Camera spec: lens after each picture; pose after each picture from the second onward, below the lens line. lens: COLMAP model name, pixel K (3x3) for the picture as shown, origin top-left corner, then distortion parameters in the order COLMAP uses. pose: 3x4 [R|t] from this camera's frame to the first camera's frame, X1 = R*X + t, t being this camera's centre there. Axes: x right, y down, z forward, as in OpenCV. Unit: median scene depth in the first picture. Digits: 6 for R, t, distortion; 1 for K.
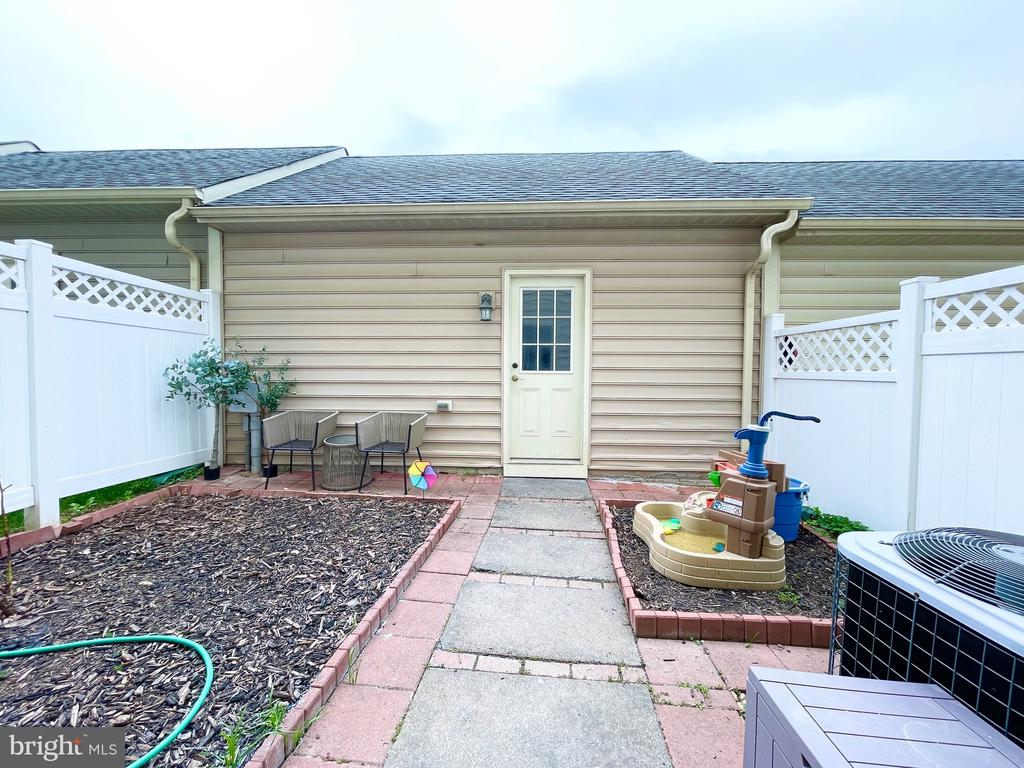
lens RADIAL K [[412.3, 0, 512.4], [0, 412.3, 385.3], [0, 0, 1]] dist [-0.000052, -0.000958]
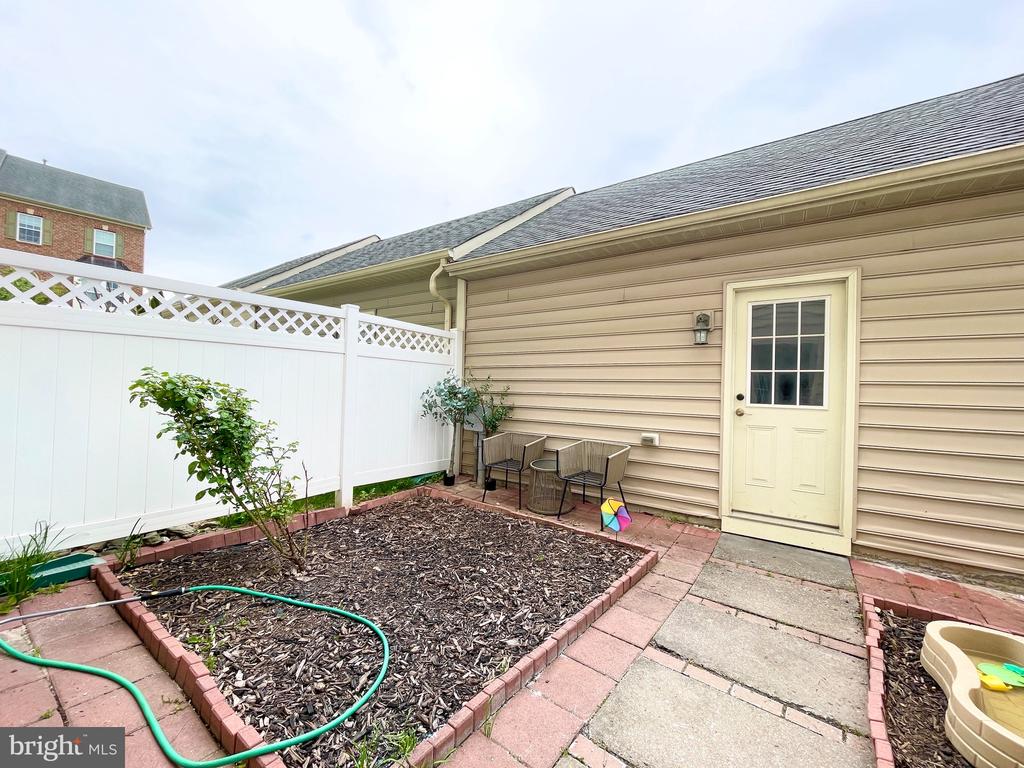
lens RADIAL K [[412.3, 0, 512.4], [0, 412.3, 385.3], [0, 0, 1]] dist [-0.000052, -0.000958]
pose [[0.847410, 0.010992, -0.530824, 0.064775], [-0.038156, 0.998461, -0.040238, -0.023179], [0.529565, 0.054353, 0.846526, 0.066626]]
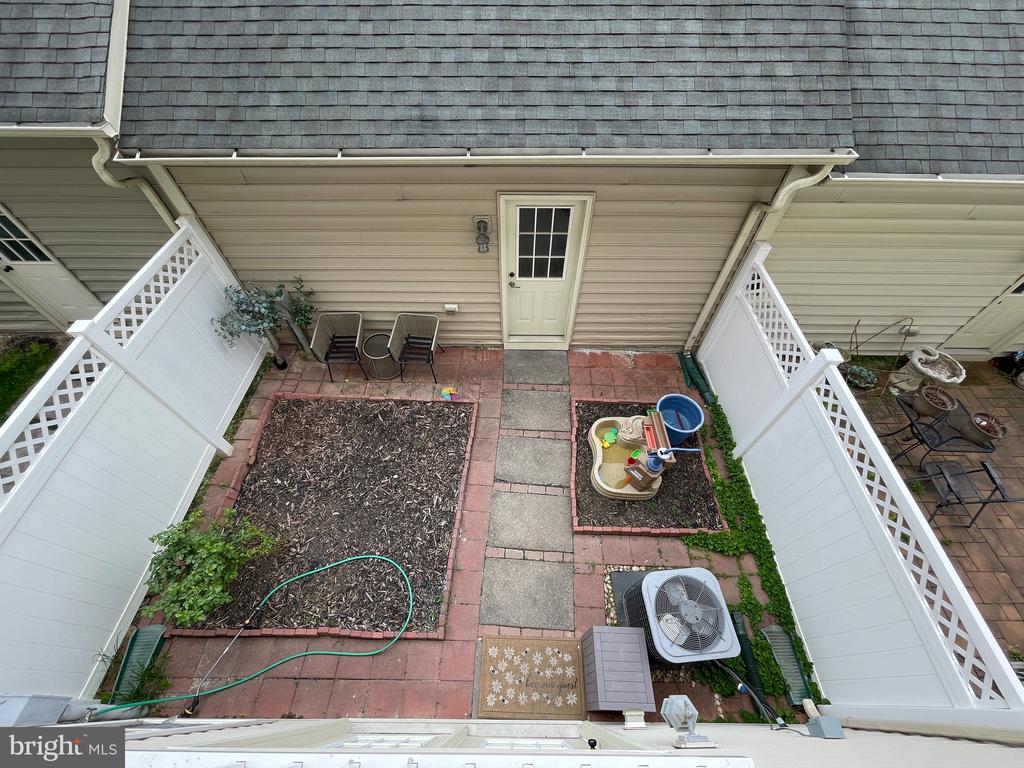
lens RADIAL K [[412.3, 0, 512.4], [0, 412.3, 385.3], [0, 0, 1]] dist [-0.000052, -0.000958]
pose [[0.999346, -0.032575, 0.015729, -0.021462], [0.008099, 0.625280, 0.780358, -0.795473], [-0.035256, -0.779720, 0.625135, 0.106989]]
